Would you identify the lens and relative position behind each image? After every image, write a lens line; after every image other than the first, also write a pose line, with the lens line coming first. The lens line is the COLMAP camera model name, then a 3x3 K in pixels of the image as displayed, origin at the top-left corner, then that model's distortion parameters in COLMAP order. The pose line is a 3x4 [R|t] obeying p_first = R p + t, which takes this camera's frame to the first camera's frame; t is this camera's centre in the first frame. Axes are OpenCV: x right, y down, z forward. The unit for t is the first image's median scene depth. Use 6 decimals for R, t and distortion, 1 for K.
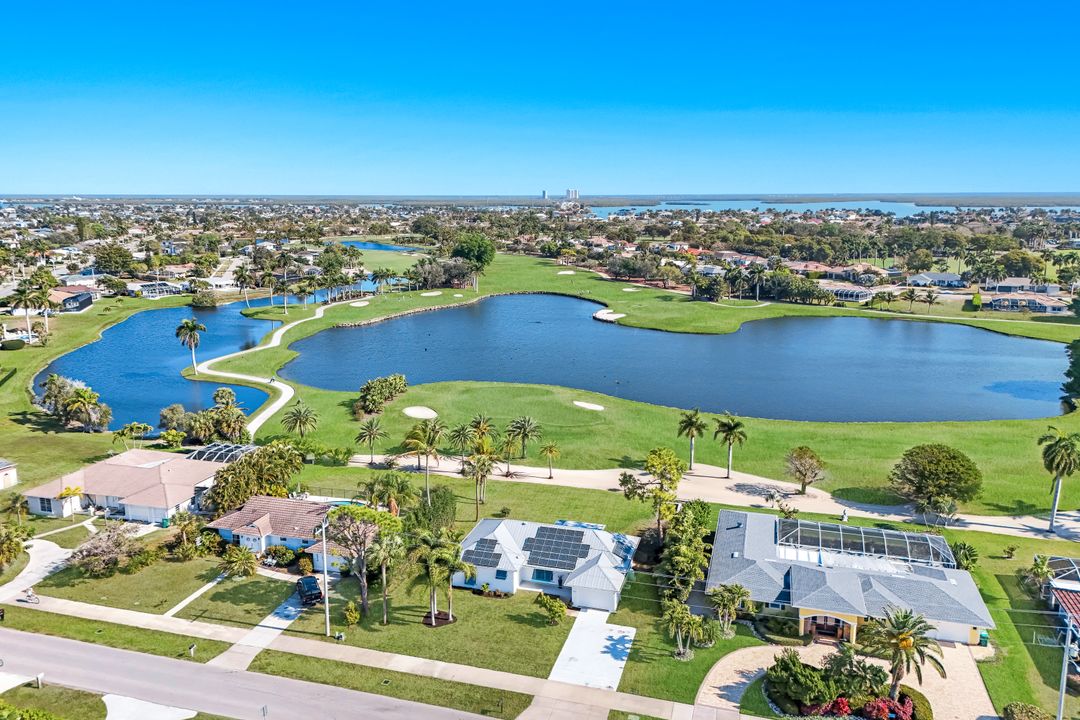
lens RADIAL K [[814.7, 0, 548.3], [0, 814.7, 350.9], [0, 0, 1]] dist [0.063776, -0.052311]
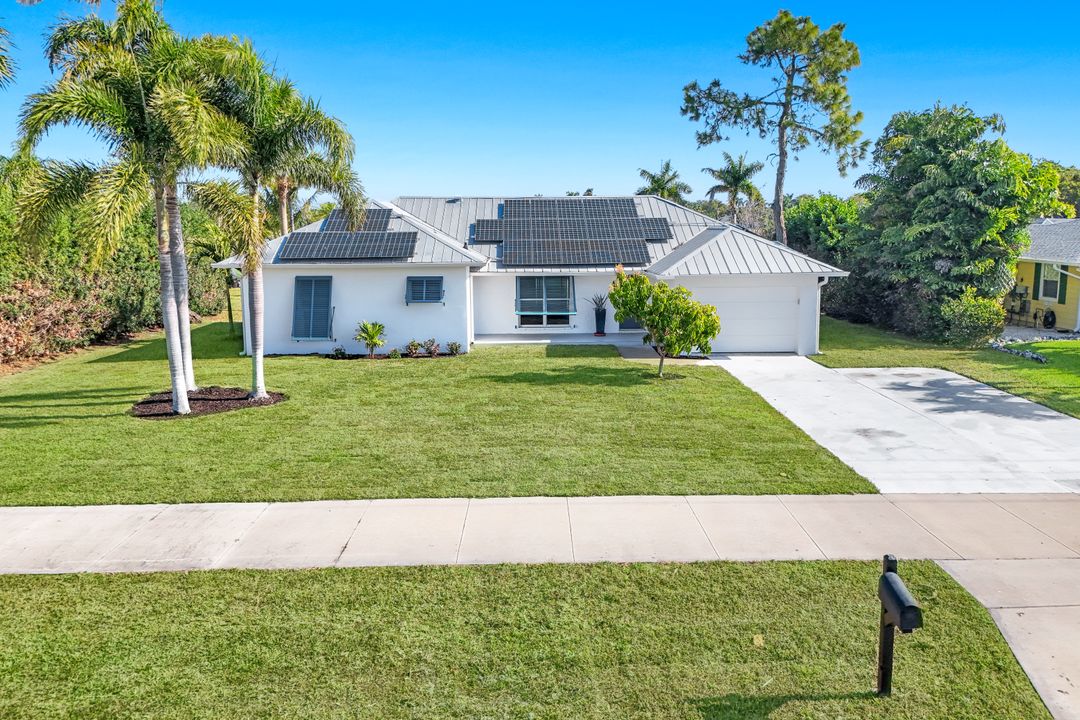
lens RADIAL K [[814.7, 0, 548.1], [0, 814.7, 355.0], [0, 0, 1]] dist [0.063776, -0.052311]
pose [[0.954621, -0.060904, 0.291530, -0.096873], [0.070803, 0.997213, -0.023518, 0.291072], [-0.289286, 0.043092, 0.956272, 0.668468]]
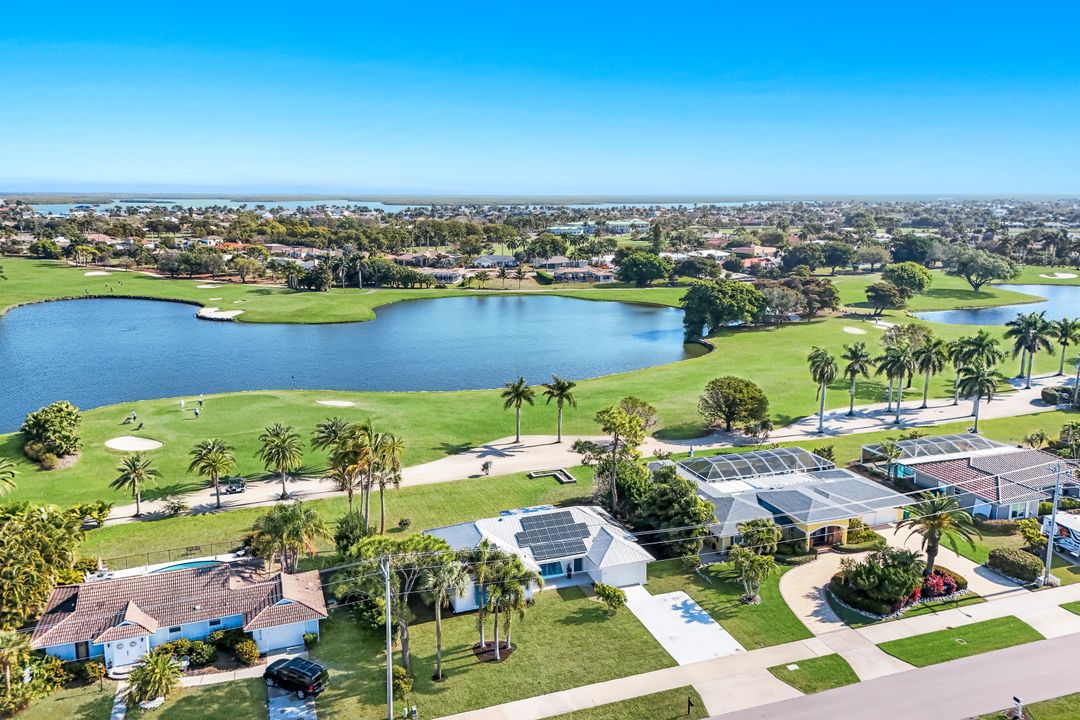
lens RADIAL K [[814.7, 0, 554.2], [0, 814.7, 343.9], [0, 0, 1]] dist [0.063776, -0.052311]
pose [[0.805455, -0.106030, 0.583096, -0.466204], [0.111268, 0.993425, 0.026945, 0.013399], [-0.582119, 0.043177, 0.811957, 0.273007]]
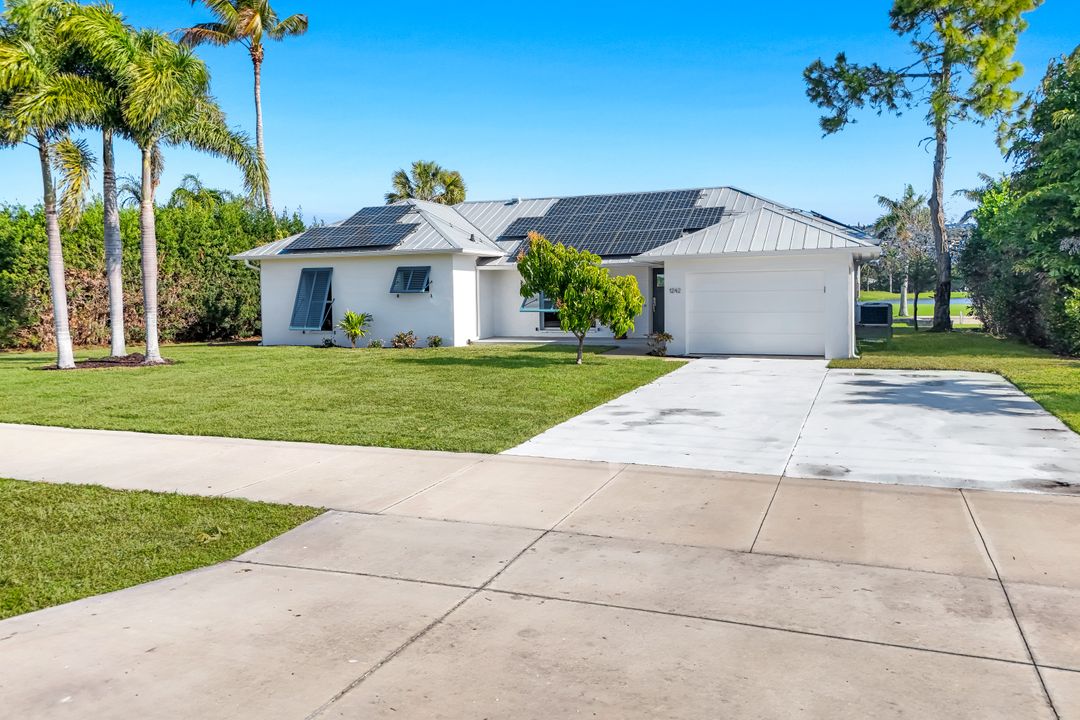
lens RADIAL K [[814.7, 0, 547.5], [0, 814.7, 359.6], [0, 0, 1]] dist [0.063776, -0.052311]
pose [[0.995388, -0.013903, -0.094923, 0.014389], [0.003043, 0.993521, -0.113606, 0.315456], [0.095887, 0.112793, 0.988981, 0.690123]]
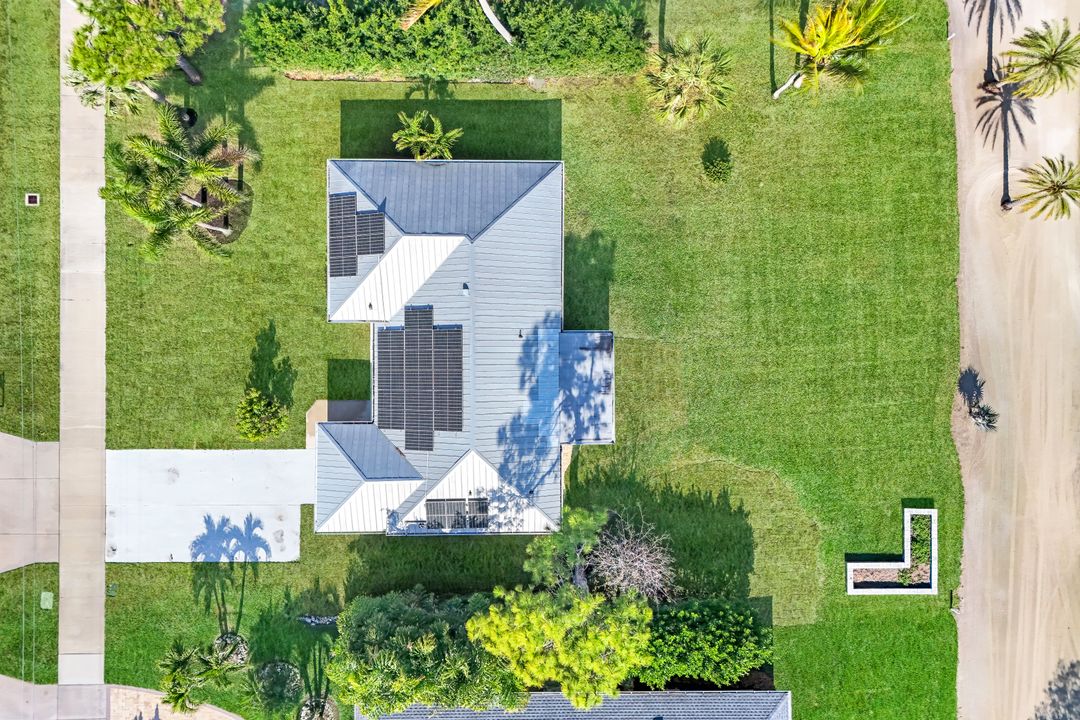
lens RADIAL K [[814.7, 0, 544.4], [0, 814.7, 367.3], [0, 0, 1]] dist [0.063776, -0.052311]
pose [[0.268287, 0.963339, -0.000208, 0.022410], [-0.194106, 0.054270, 0.979478, -0.219933], [0.943581, -0.262741, 0.201550, 0.951286]]
